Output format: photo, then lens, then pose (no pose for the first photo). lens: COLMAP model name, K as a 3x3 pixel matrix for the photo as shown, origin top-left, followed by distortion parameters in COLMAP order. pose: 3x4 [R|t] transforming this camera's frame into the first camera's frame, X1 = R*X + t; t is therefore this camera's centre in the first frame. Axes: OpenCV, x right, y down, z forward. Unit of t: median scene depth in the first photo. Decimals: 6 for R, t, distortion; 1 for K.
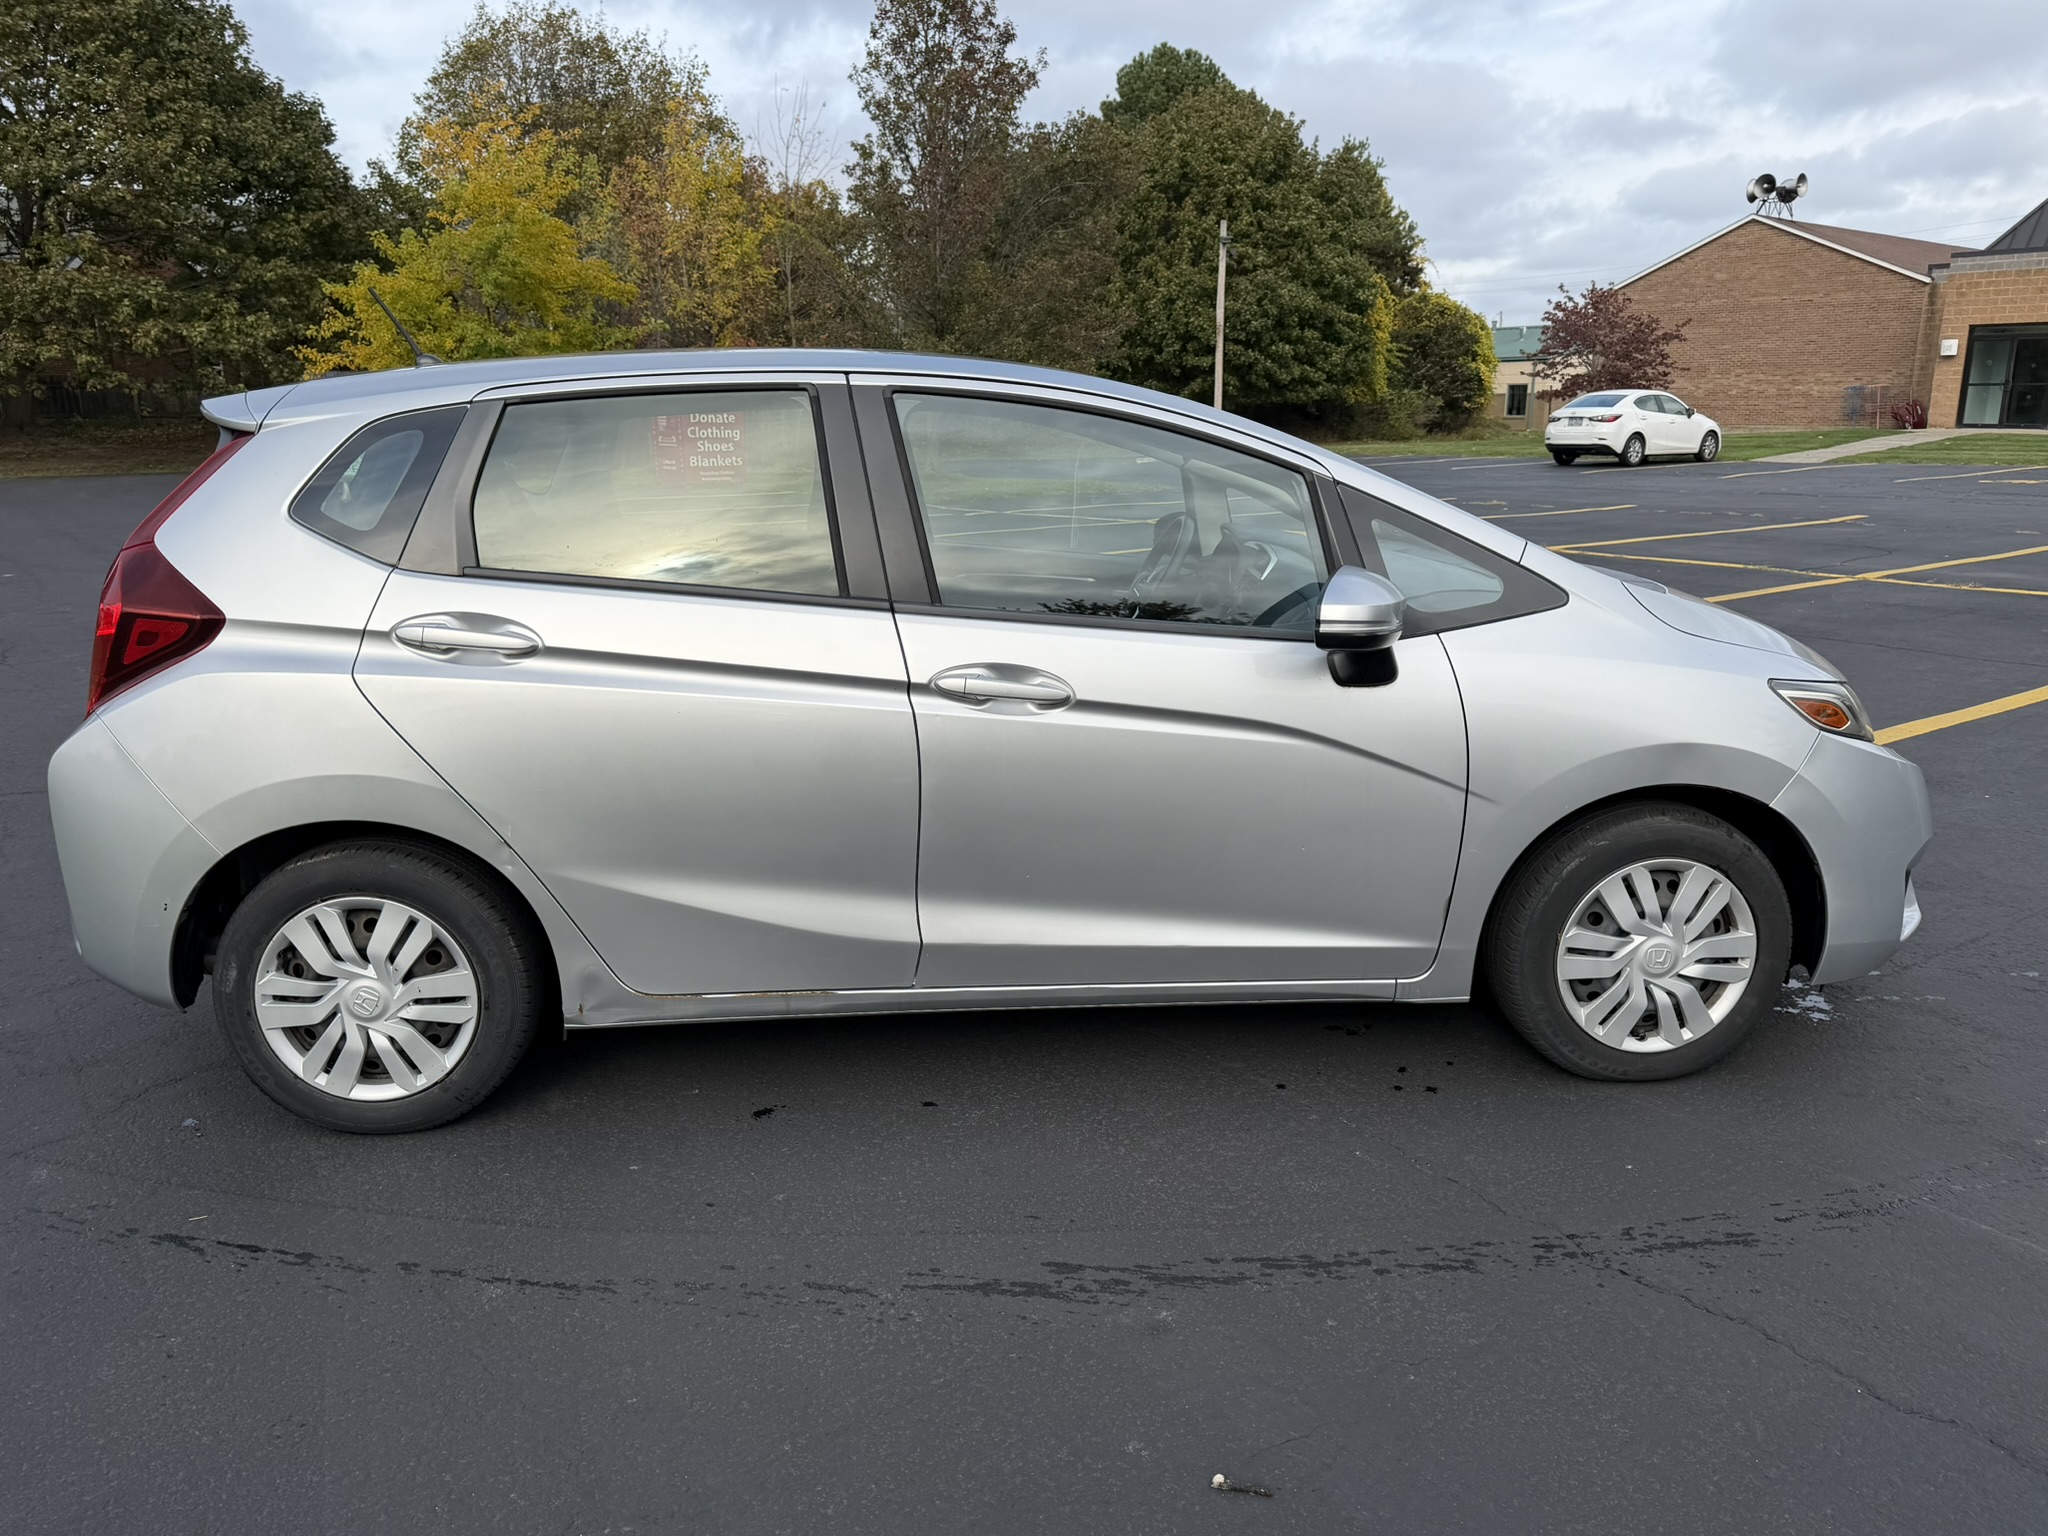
lens RADIAL K [[1499.2, 0, 1024.0], [0, 1499.2, 768.0], [0, 0, 1]] dist [0.046055, -0.049435]
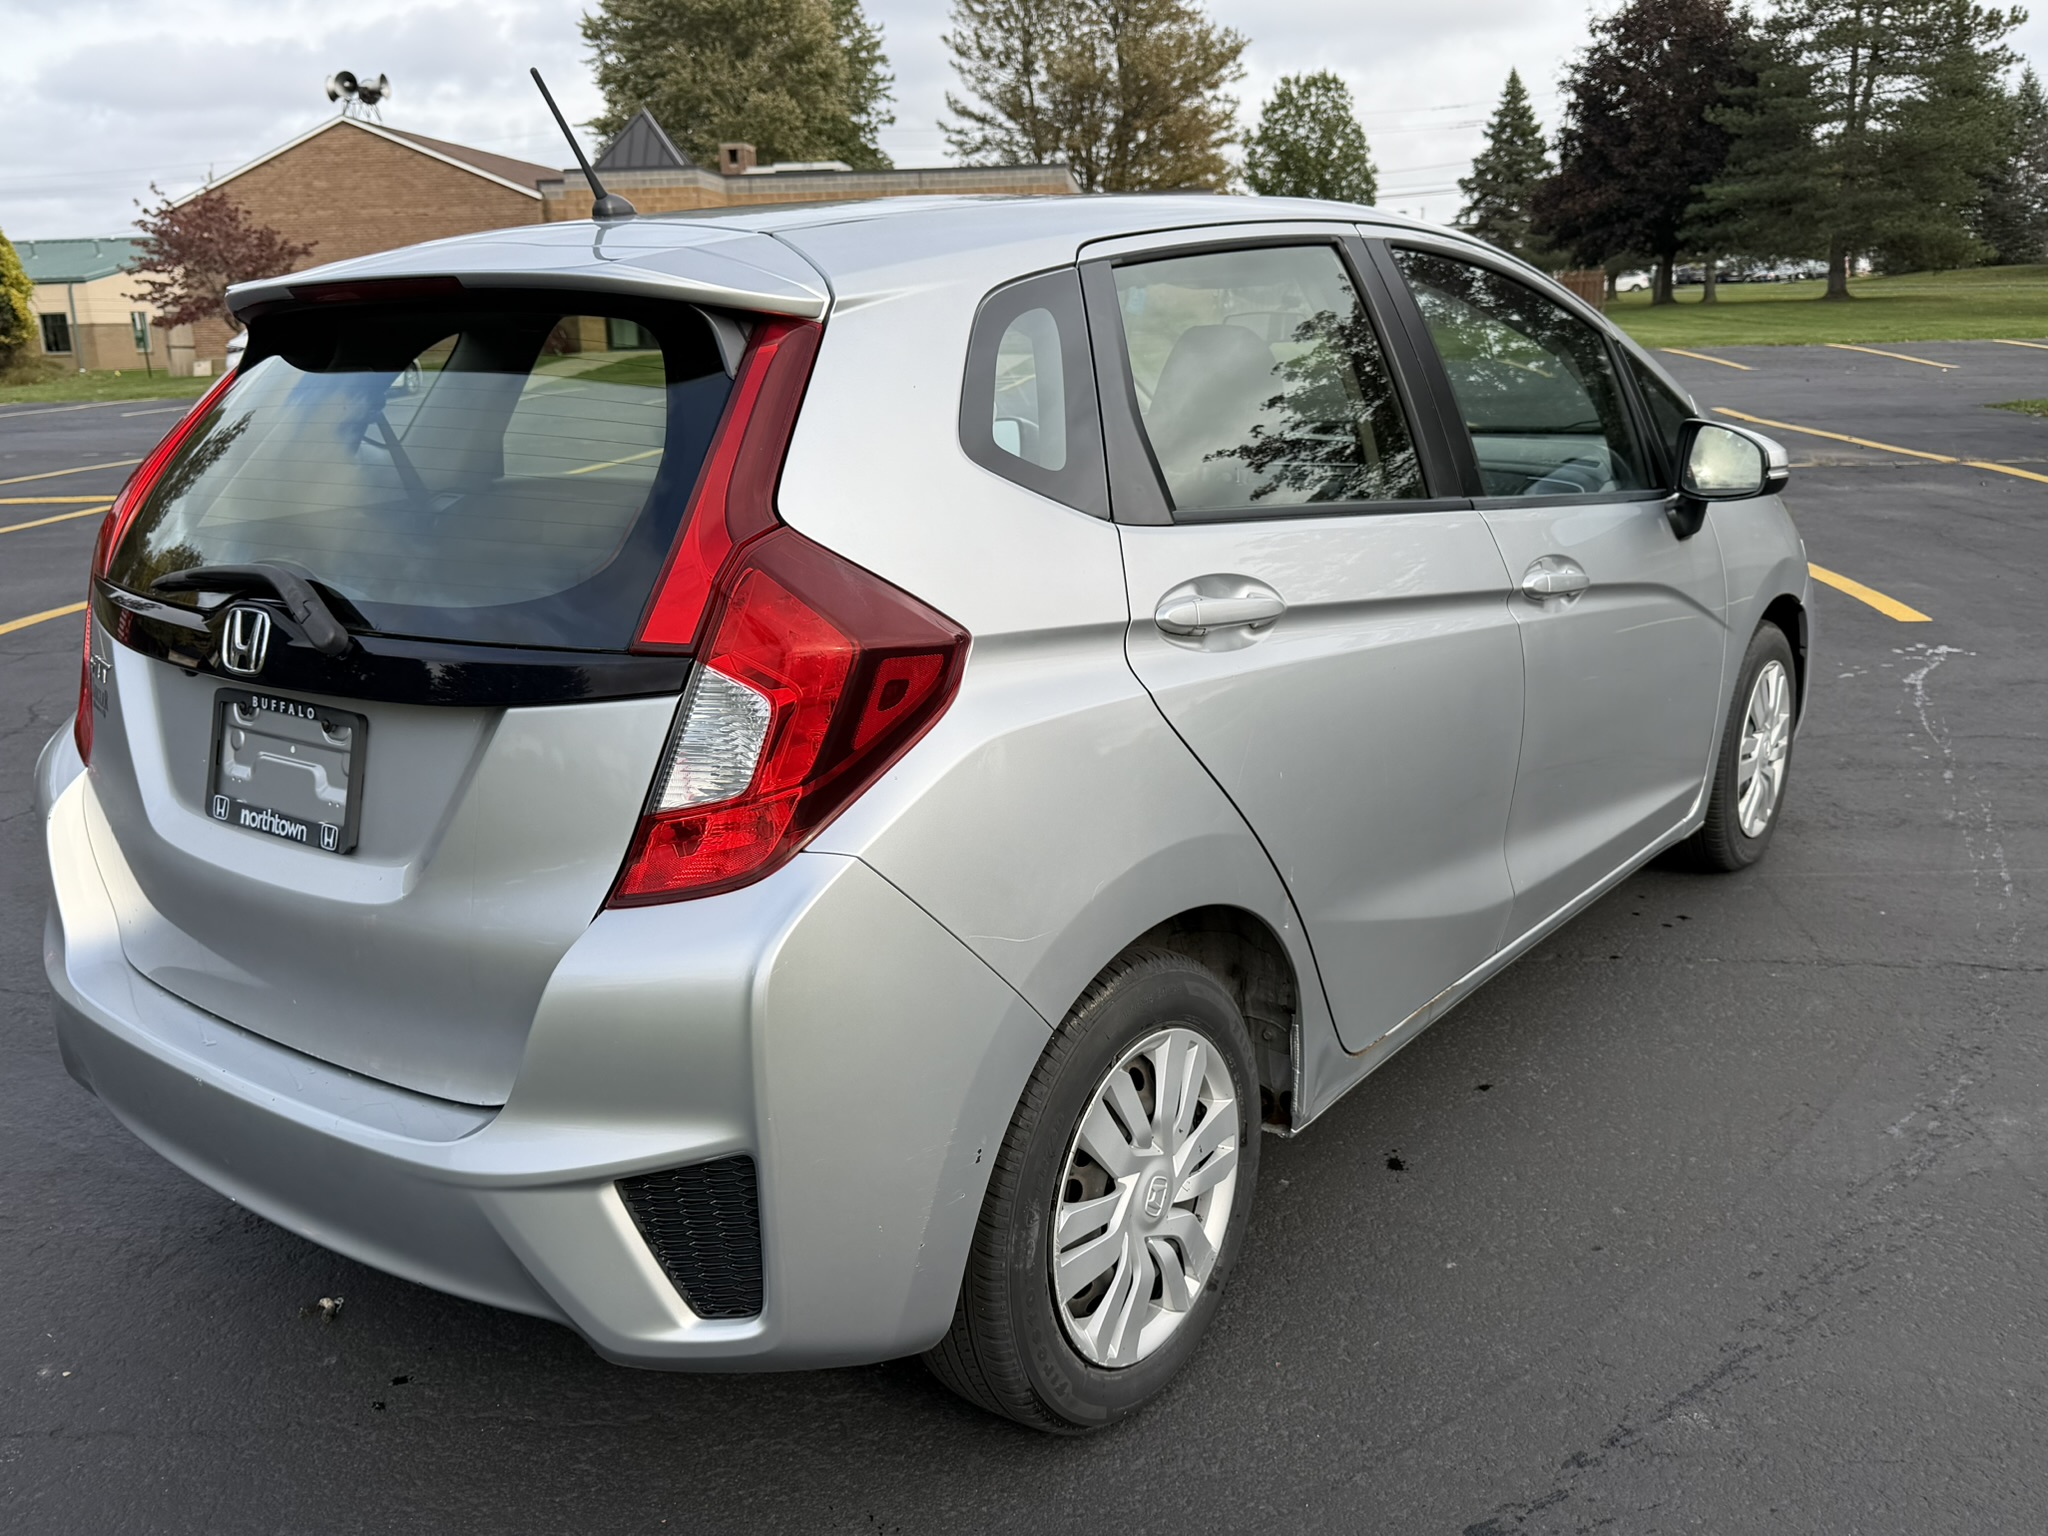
lens RADIAL K [[1728.0, 0, 1024.0], [0, 1728.0, 768.0], [0, 0, 1]] dist [0.096644, -0.161026]
pose [[0.669756, -0.206094, 0.713409, -0.919929], [0.201977, 0.975054, 0.092061, -0.098361], [-0.714586, 0.082434, 0.694674, 0.489939]]
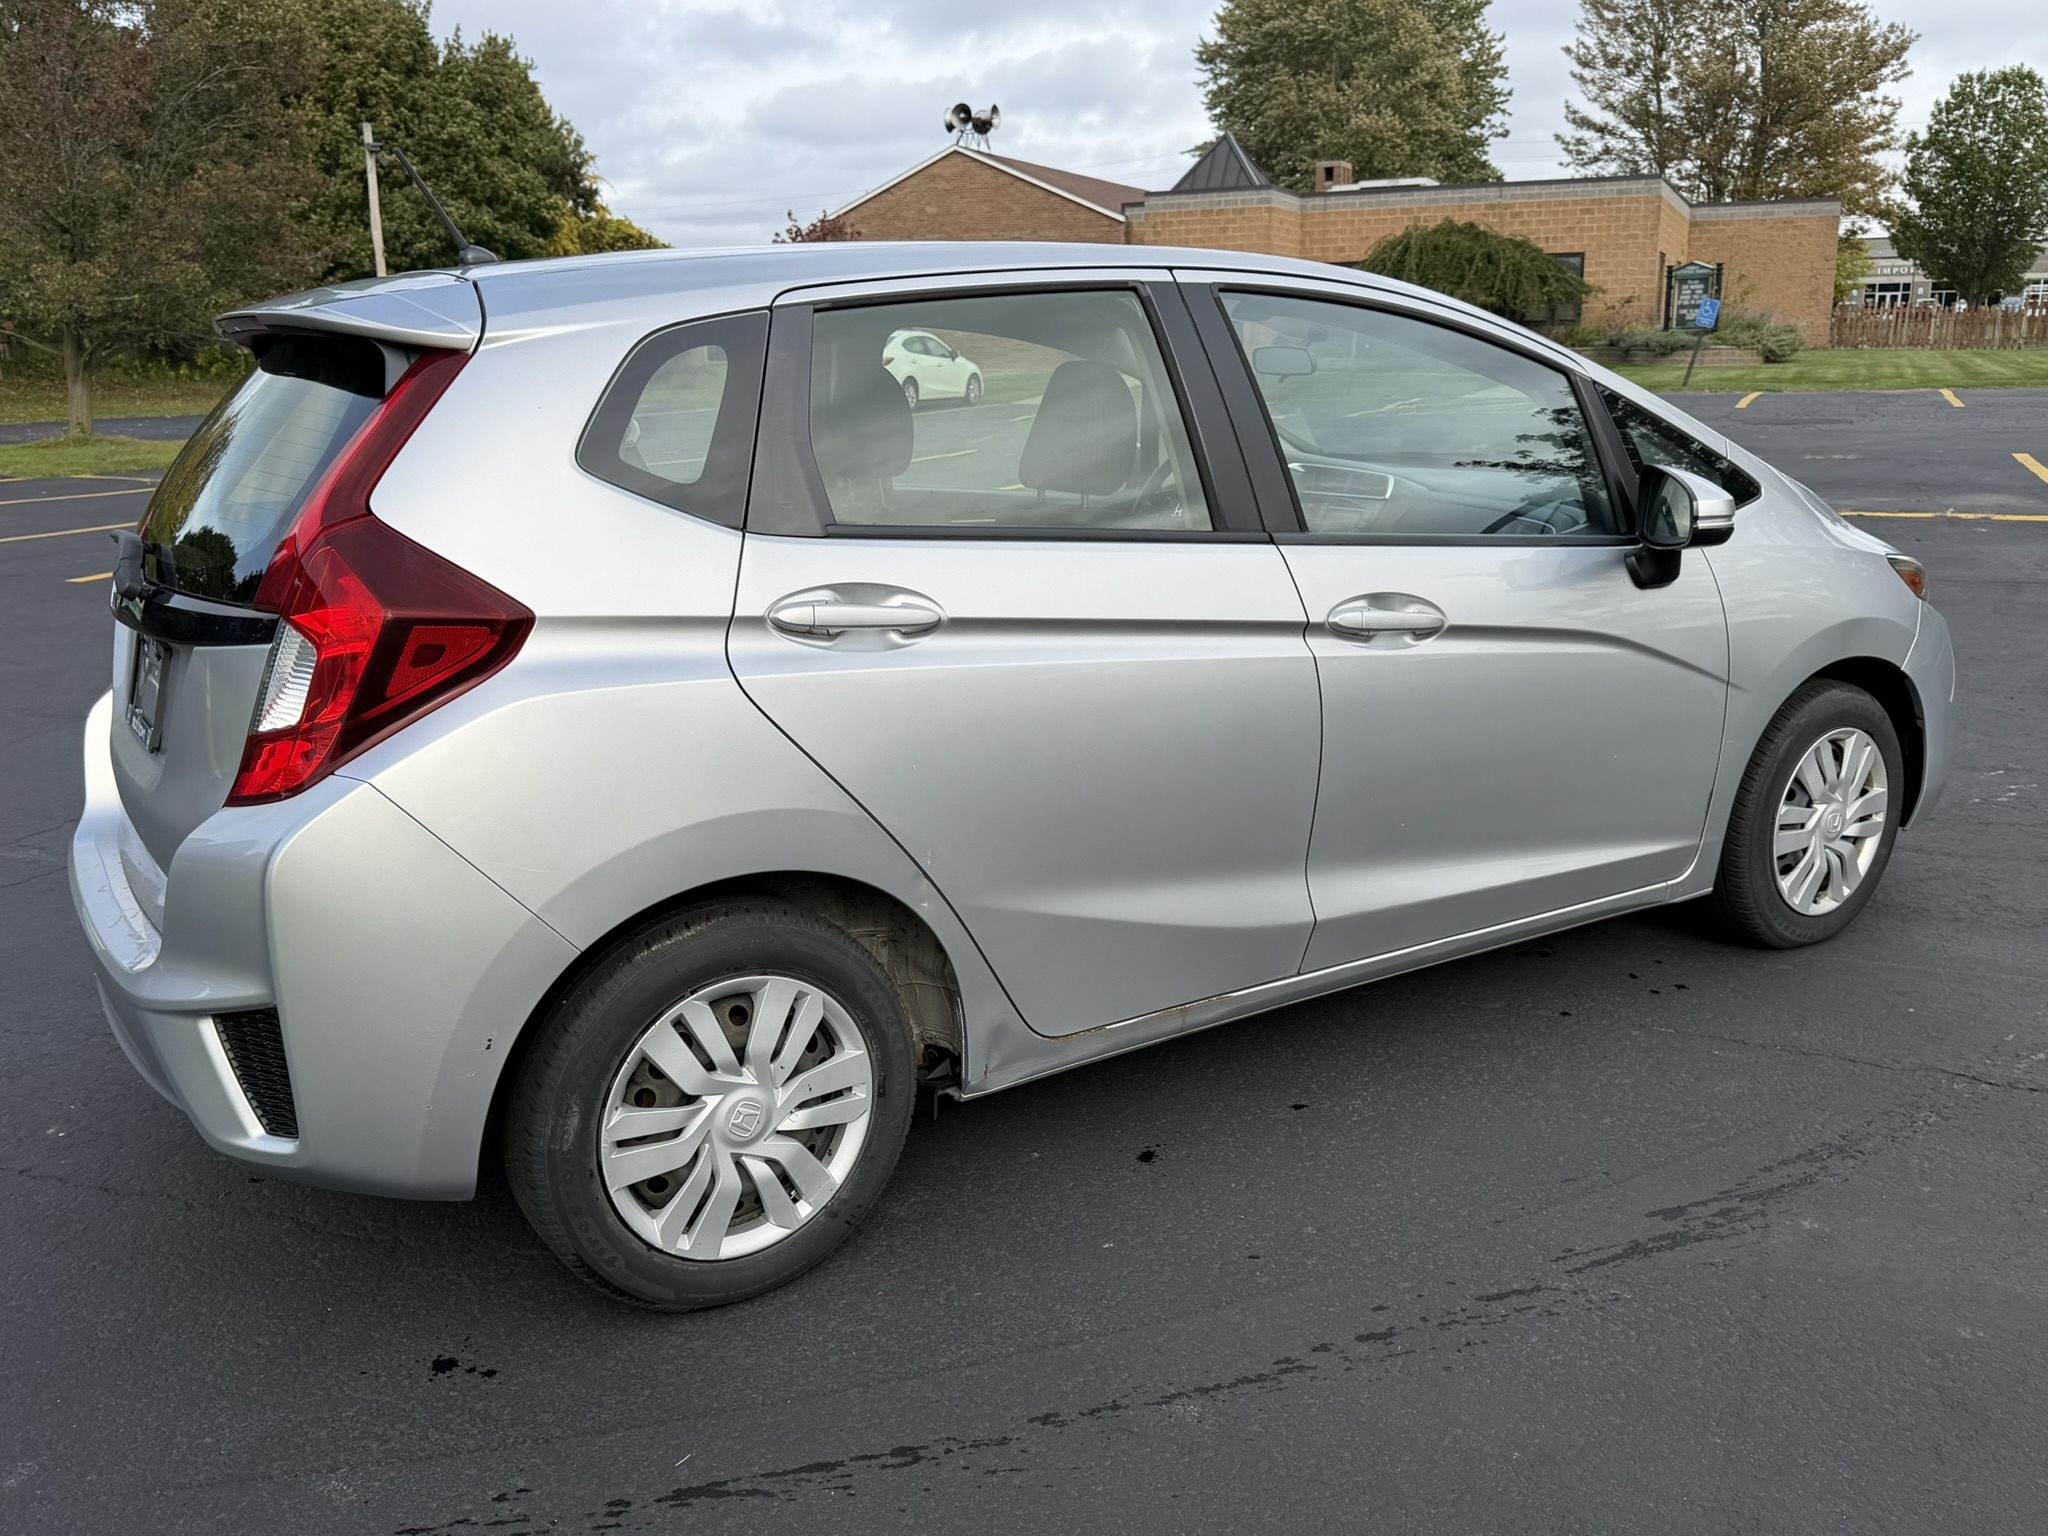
lens RADIAL K [[1728.0, 0, 1024.0], [0, 1728.0, 768.0], [0, 0, 1]] dist [0.096644, -0.161026]
pose [[0.876702, -0.126776, 0.464028, -0.656804], [0.127339, 0.991397, 0.030271, -0.022992], [-0.463873, 0.032550, 0.885303, 0.172844]]
